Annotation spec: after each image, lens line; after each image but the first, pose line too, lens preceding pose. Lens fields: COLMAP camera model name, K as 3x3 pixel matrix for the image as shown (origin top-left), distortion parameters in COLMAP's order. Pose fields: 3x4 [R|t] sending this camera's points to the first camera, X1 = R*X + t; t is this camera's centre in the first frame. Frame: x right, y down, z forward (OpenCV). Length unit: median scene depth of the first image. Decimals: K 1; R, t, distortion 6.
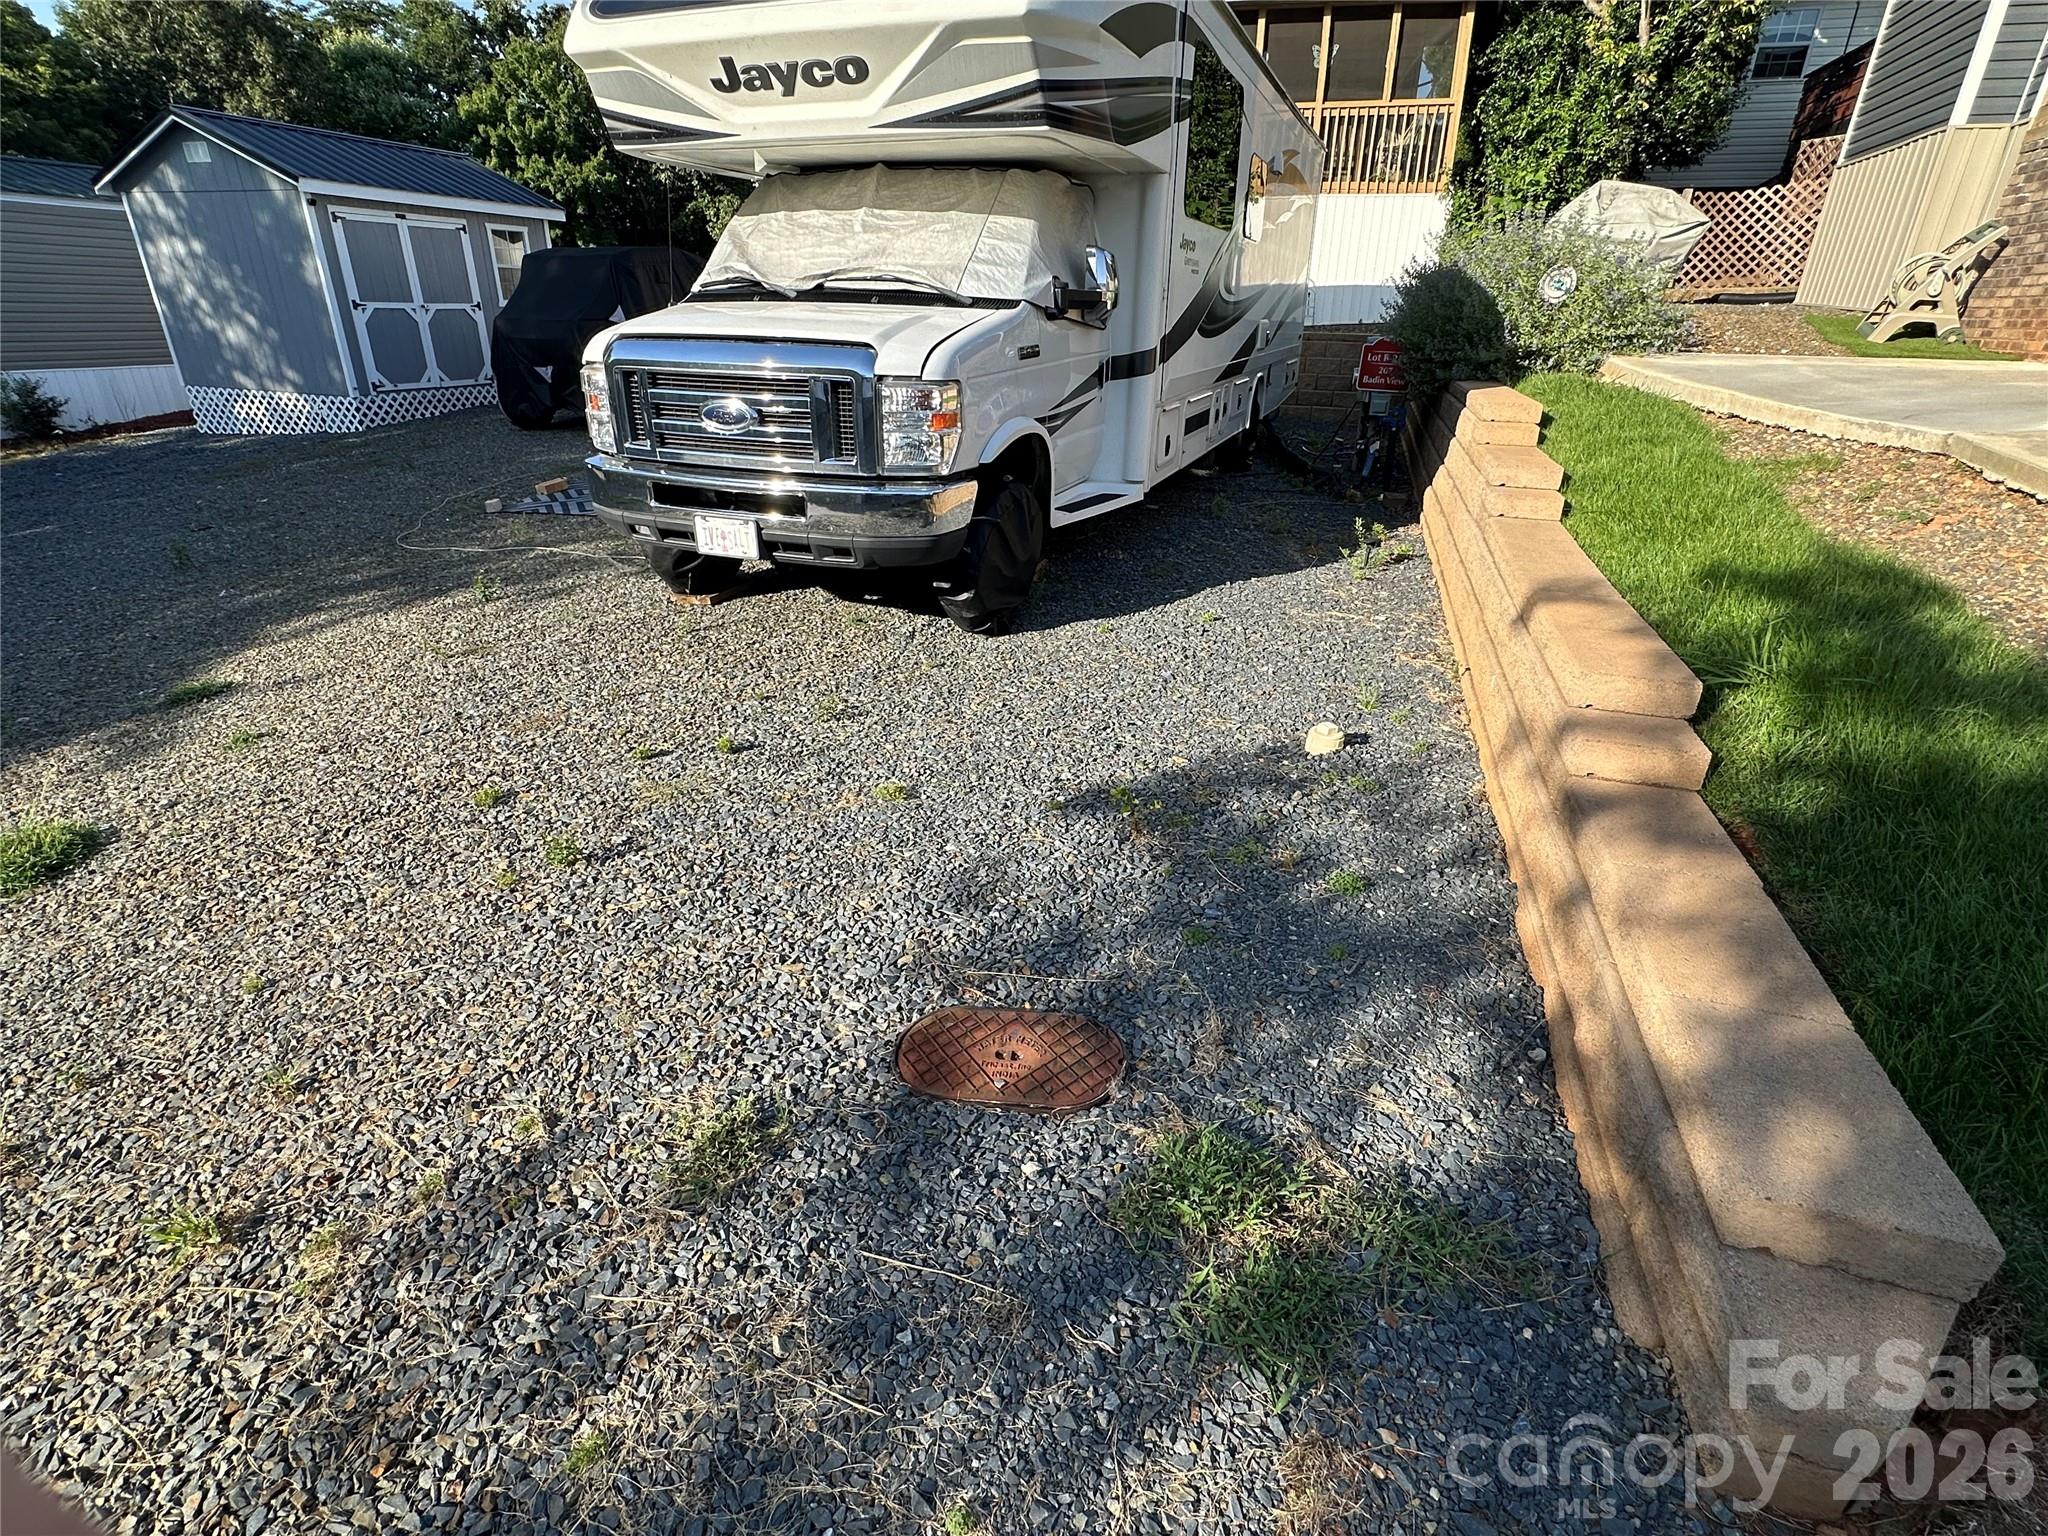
lens RADIAL K [[990.1, 0, 1027.7], [0, 990.1, 773.7], [0, 0, 1]] dist [-0.006919, 0.000438]
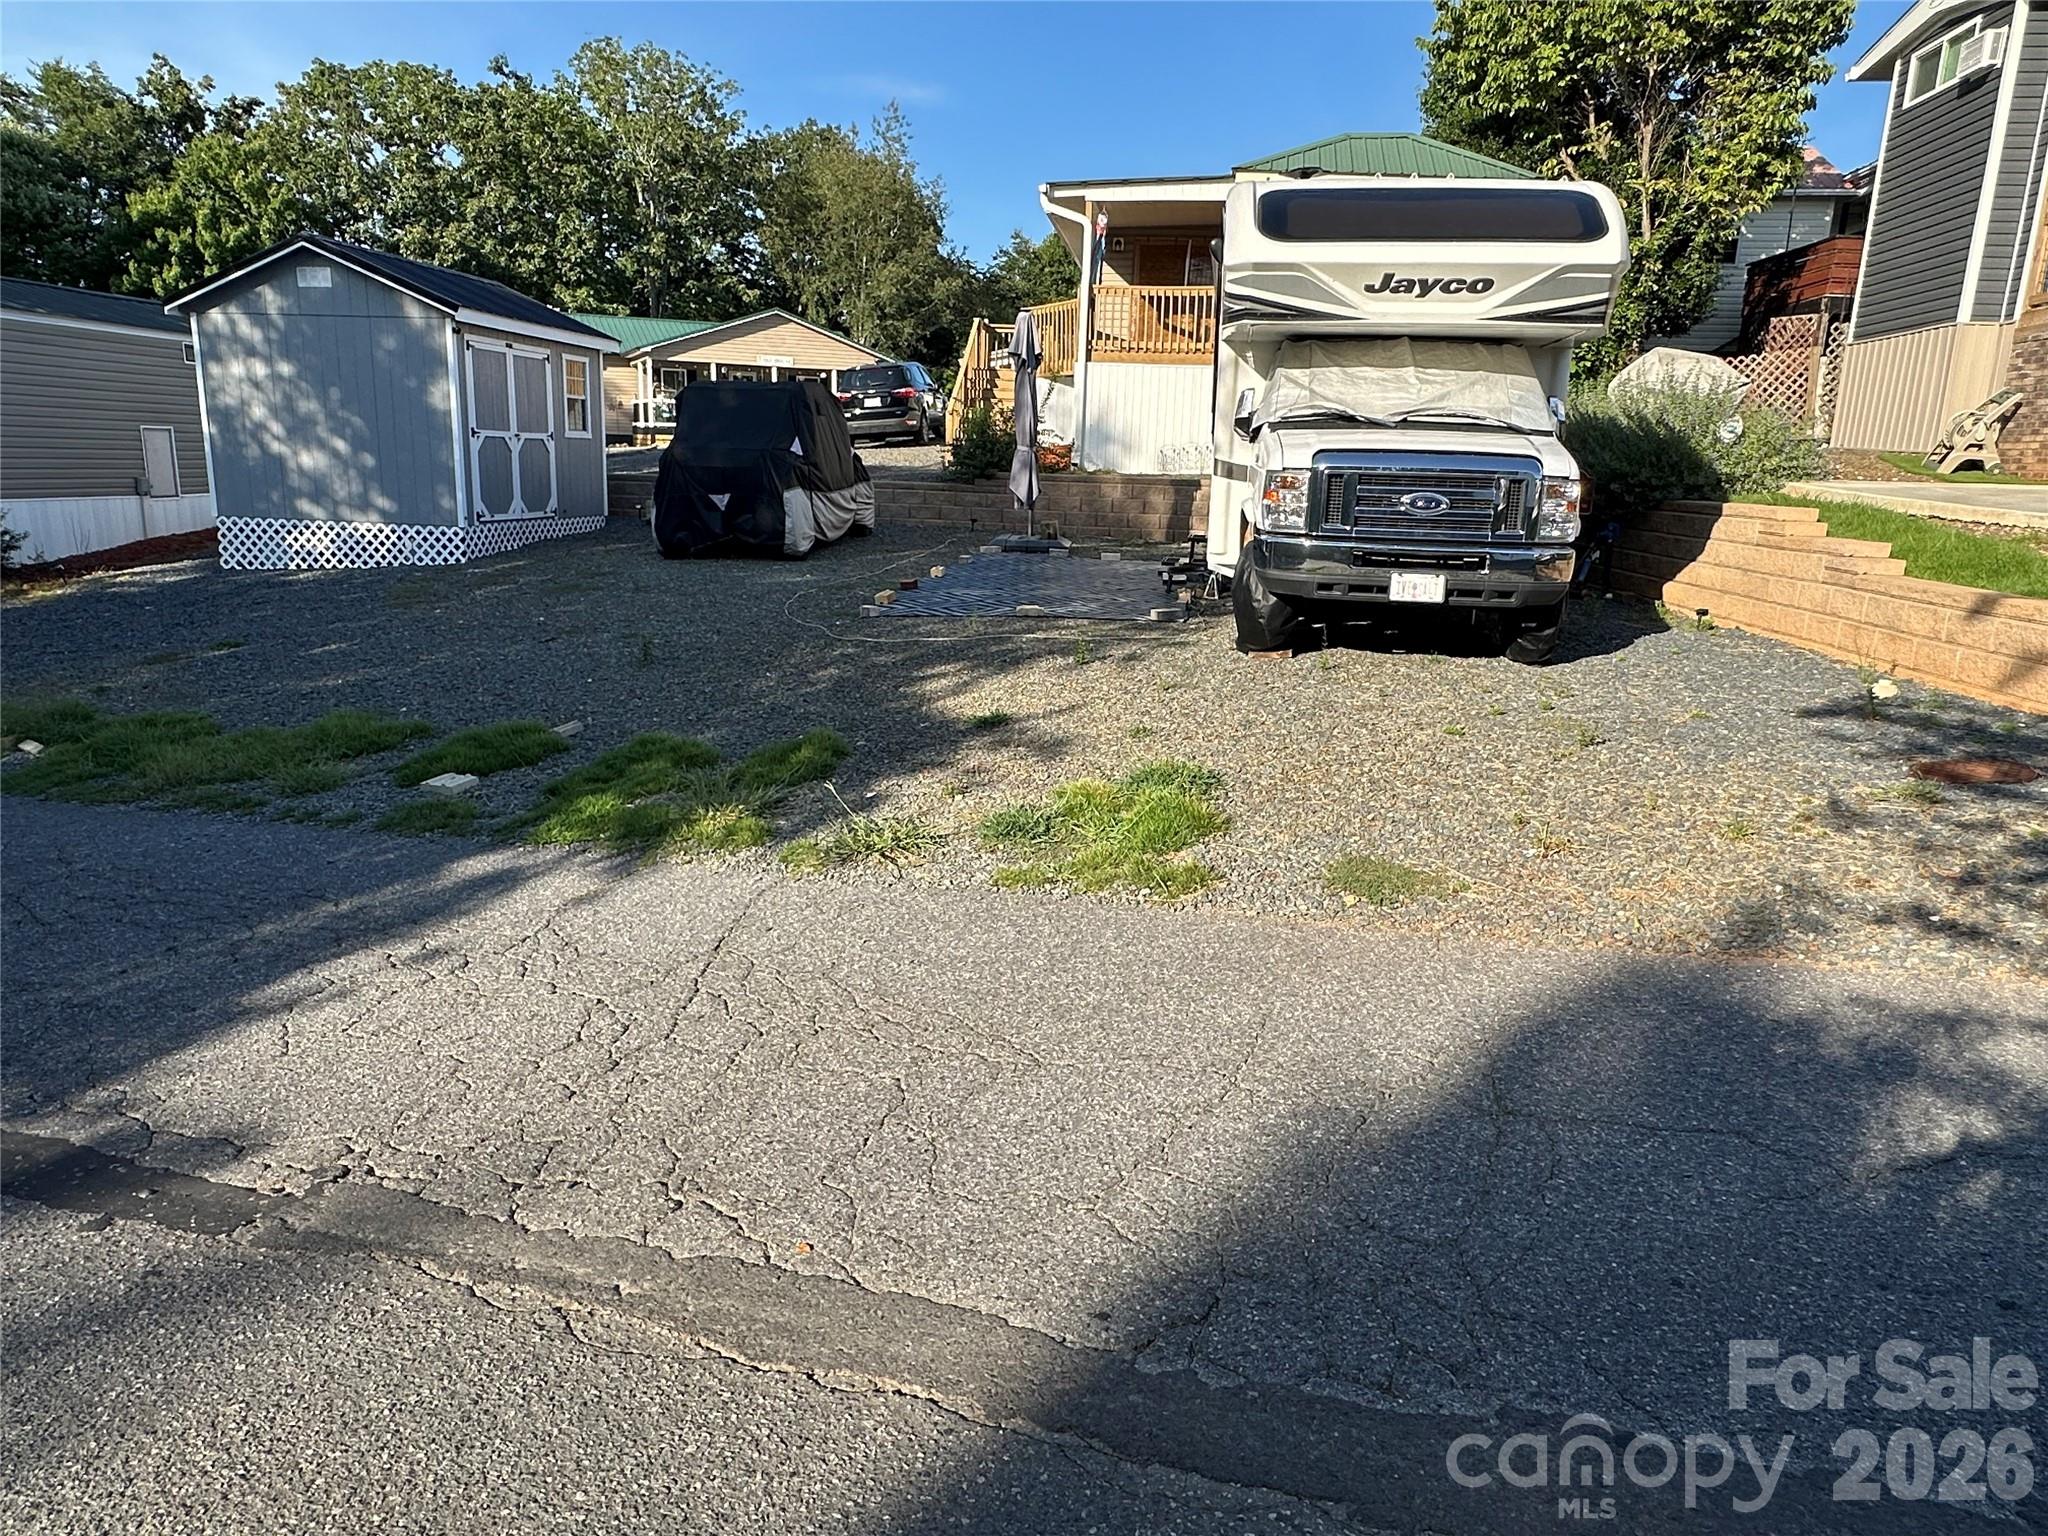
lens RADIAL K [[1306.9, 0, 1027.9], [0, 1306.9, 782.8], [0, 0, 1]] dist [-0.004421, -0.002041]
pose [[0.978067, -0.040478, 0.204320, -1.281689], [0.079458, 0.979264, -0.186354, 0.342441], [-0.192540, 0.198501, 0.961002, -0.624329]]
